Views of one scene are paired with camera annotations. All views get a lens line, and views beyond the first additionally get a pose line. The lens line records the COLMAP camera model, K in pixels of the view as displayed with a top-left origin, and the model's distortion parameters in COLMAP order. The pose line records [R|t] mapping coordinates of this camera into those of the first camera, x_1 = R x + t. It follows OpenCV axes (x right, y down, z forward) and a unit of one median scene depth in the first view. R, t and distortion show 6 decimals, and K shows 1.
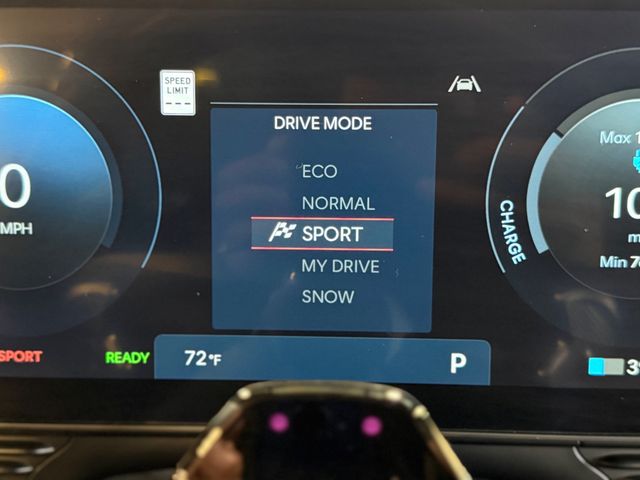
lens RADIAL K [[793.9, 0, 321.8], [0, 793.9, 237.6], [0, 0, 1]] dist [-0.057759, 0.000000]
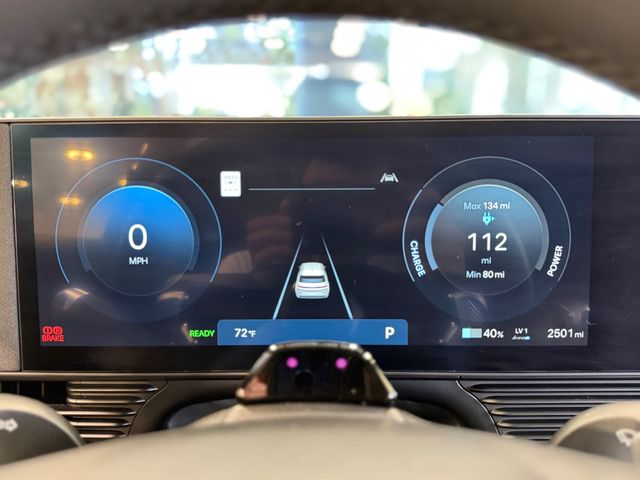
lens RADIAL K [[535.6, 0, 319.0], [0, 535.6, 234.7], [0, 0, 1]] dist [0.014445, -0.088266]
pose [[0.999576, -0.013944, 0.025560, -0.013960], [0.015214, 0.998625, -0.050164, -0.003714], [-0.024825, 0.050532, 0.998414, -0.213045]]
